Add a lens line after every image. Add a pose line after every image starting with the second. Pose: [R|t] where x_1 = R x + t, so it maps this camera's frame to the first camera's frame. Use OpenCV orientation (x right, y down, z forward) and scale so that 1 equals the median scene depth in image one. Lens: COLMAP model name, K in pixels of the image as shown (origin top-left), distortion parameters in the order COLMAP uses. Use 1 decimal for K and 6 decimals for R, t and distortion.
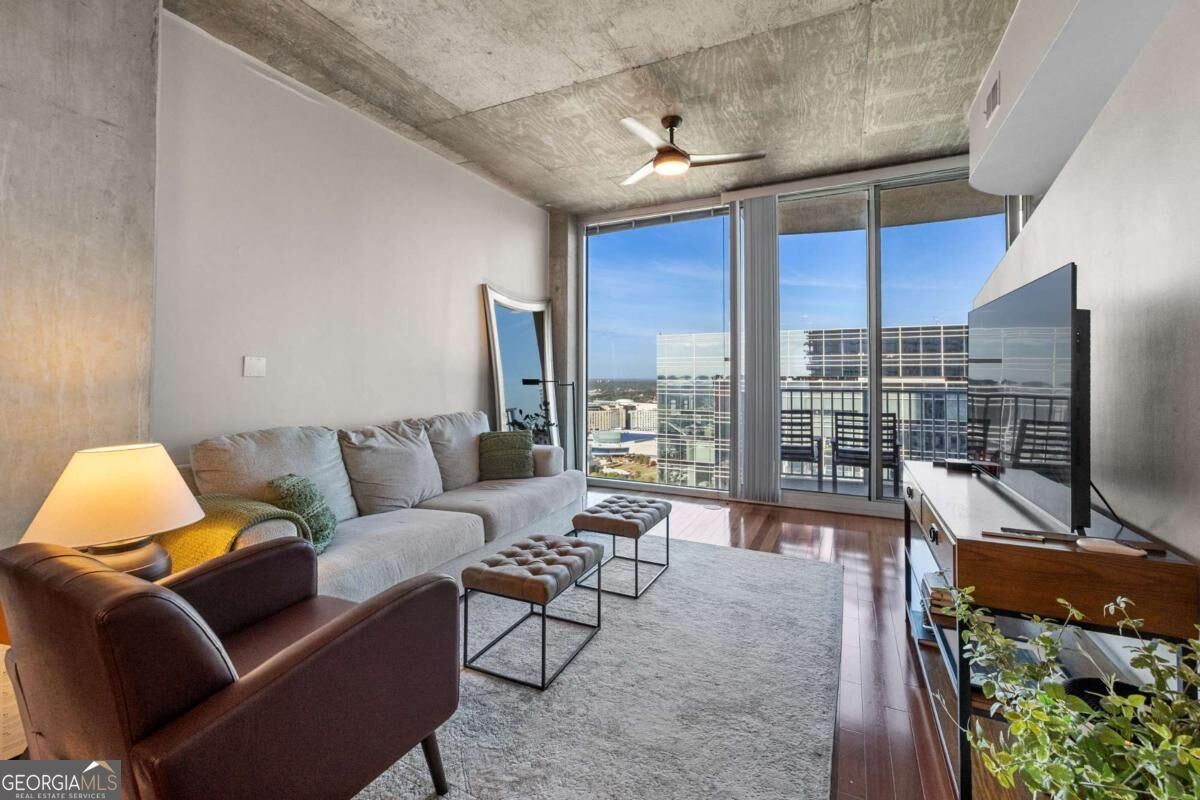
lens RADIAL K [[508.3, 0, 596.2], [0, 508.3, 371.5], [0, 0, 1]] dist [-0.000933, 0.000079]
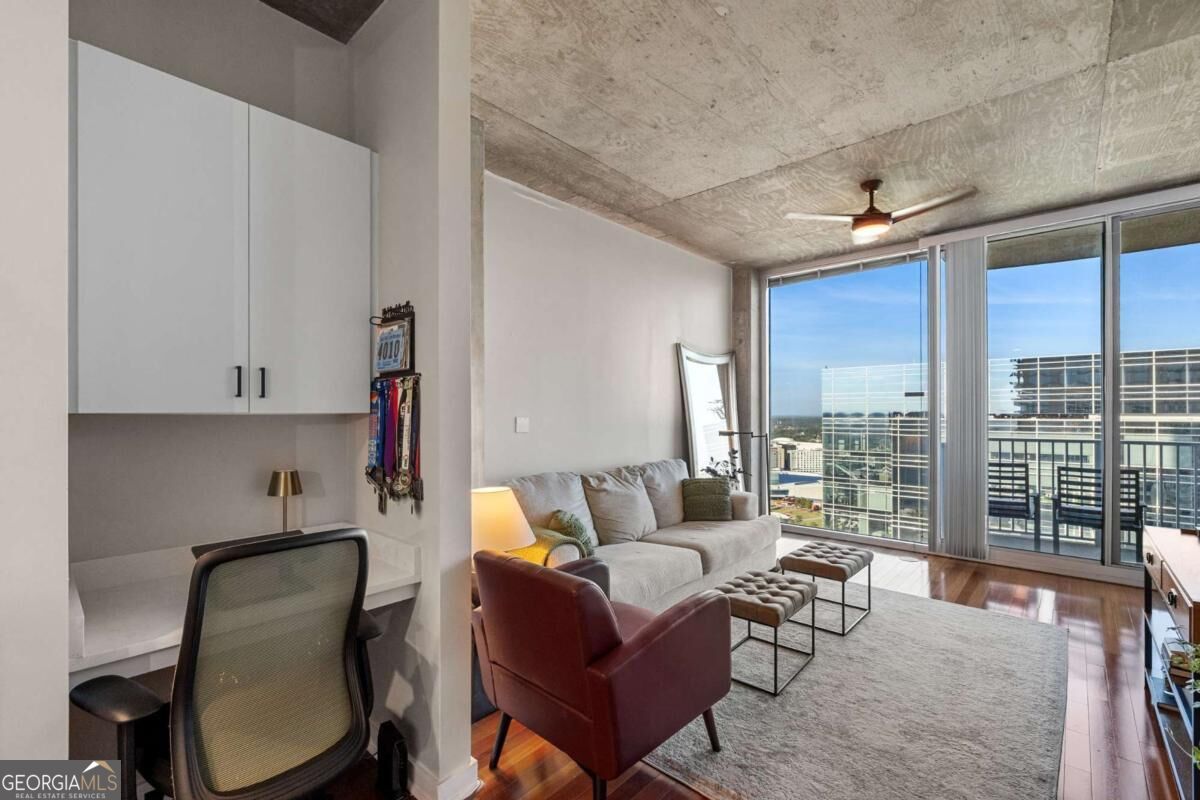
lens RADIAL K [[521.6, 0, 603.4], [0, 521.6, 415.7], [0, 0, 1]] dist [-0.000191, -0.000116]
pose [[0.962823, -0.001047, -0.270129, -0.091247], [0.005167, 0.999881, 0.014542, -0.040976], [0.270082, -0.015398, 0.962714, -0.178718]]
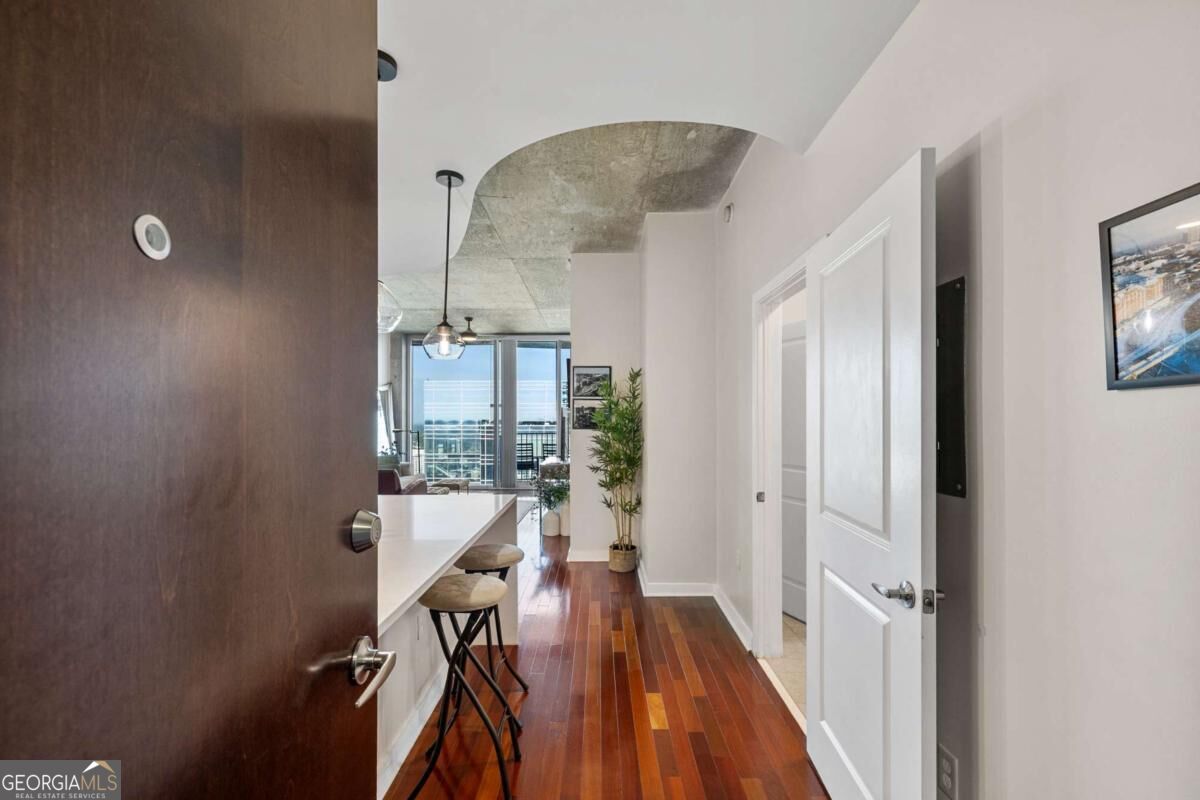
lens RADIAL K [[521.6, 0, 603.4], [0, 521.6, 415.7], [0, 0, 1]] dist [-0.000191, -0.000116]
pose [[0.895461, 0.004405, 0.445117, -0.342223], [-0.005014, 0.999987, 0.000191, -0.051481], [-0.445111, -0.002403, 0.895472, -1.341010]]
